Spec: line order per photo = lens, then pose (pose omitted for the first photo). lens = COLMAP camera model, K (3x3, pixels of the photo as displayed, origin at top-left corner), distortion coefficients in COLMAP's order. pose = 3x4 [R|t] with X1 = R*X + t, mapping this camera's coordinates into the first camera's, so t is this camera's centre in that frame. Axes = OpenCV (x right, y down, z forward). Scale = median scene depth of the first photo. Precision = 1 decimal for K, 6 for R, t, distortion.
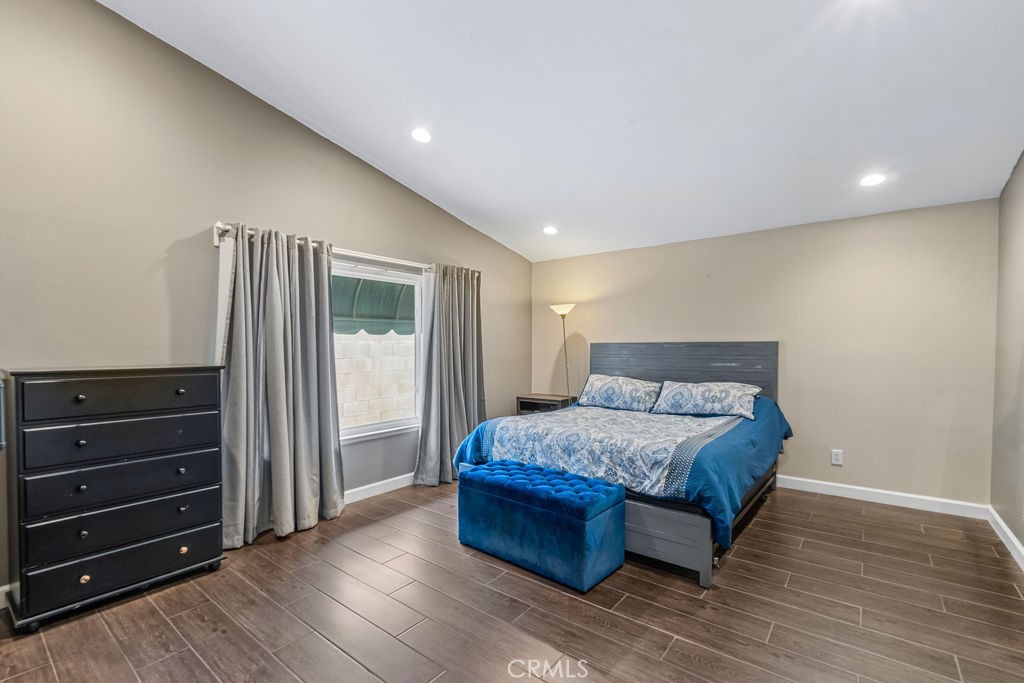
lens RADIAL K [[450.4, 0, 507.1], [0, 450.4, 337.4], [0, 0, 1]] dist [-0.001456, -0.000200]
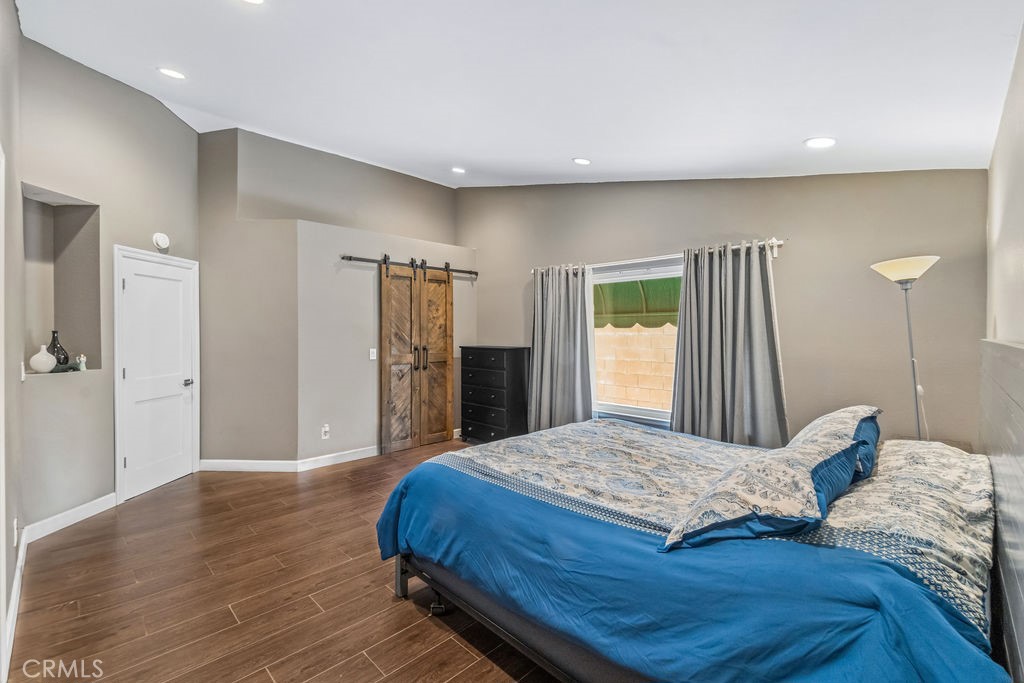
lens RADIAL K [[450.4, 0, 507.1], [0, 450.4, 337.4], [0, 0, 1]] dist [-0.001456, -0.000200]
pose [[-0.119620, 0.013410, -0.992729, 0.839366], [0.006468, 0.999898, 0.012728, 0.001778], [0.992799, -0.004899, -0.119694, 0.833221]]
